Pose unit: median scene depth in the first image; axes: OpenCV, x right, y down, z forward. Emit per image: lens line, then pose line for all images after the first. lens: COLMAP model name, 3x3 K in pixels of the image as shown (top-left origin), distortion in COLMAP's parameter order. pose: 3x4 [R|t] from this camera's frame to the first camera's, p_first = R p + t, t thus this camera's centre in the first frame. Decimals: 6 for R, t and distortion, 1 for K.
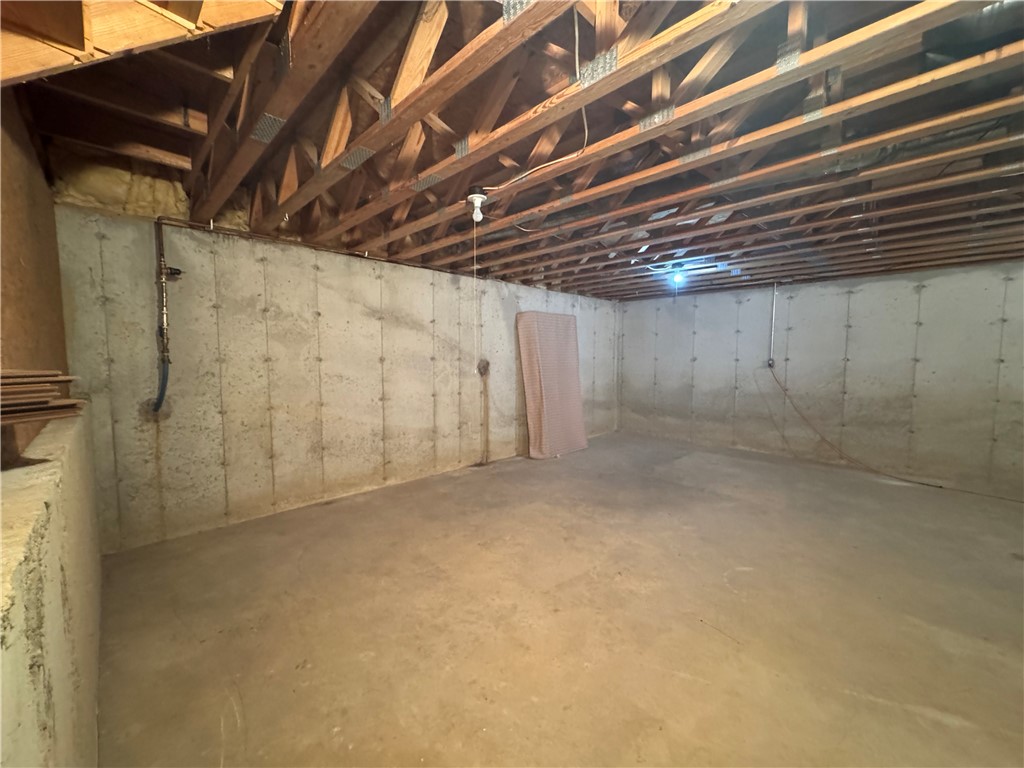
lens RADIAL K [[408.8, 0, 512.3], [0, 408.8, 383.0], [0, 0, 1]] dist [-0.001679, 0.000427]
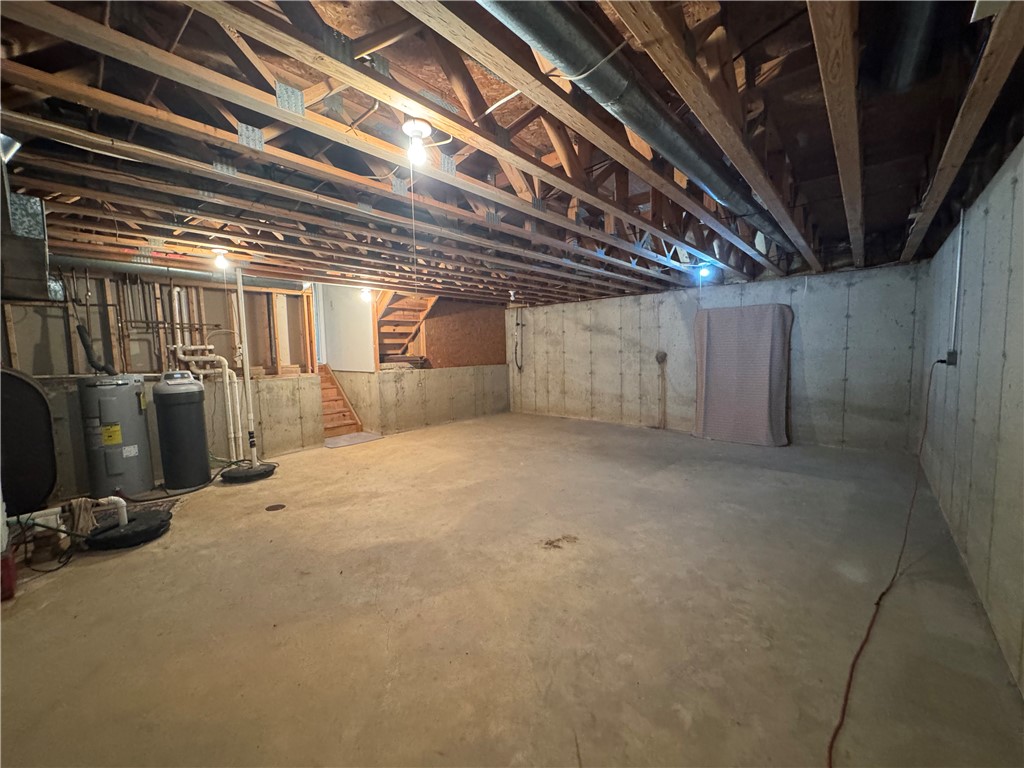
lens RADIAL K [[408.8, 0, 512.6], [0, 408.8, 384.3], [0, 0, 1]] dist [-0.001679, 0.000427]
pose [[0.073674, 0.080484, -0.994029, 1.339168], [-0.045625, 0.995967, 0.077259, -0.033818], [0.996238, 0.039661, 0.077049, 0.435659]]
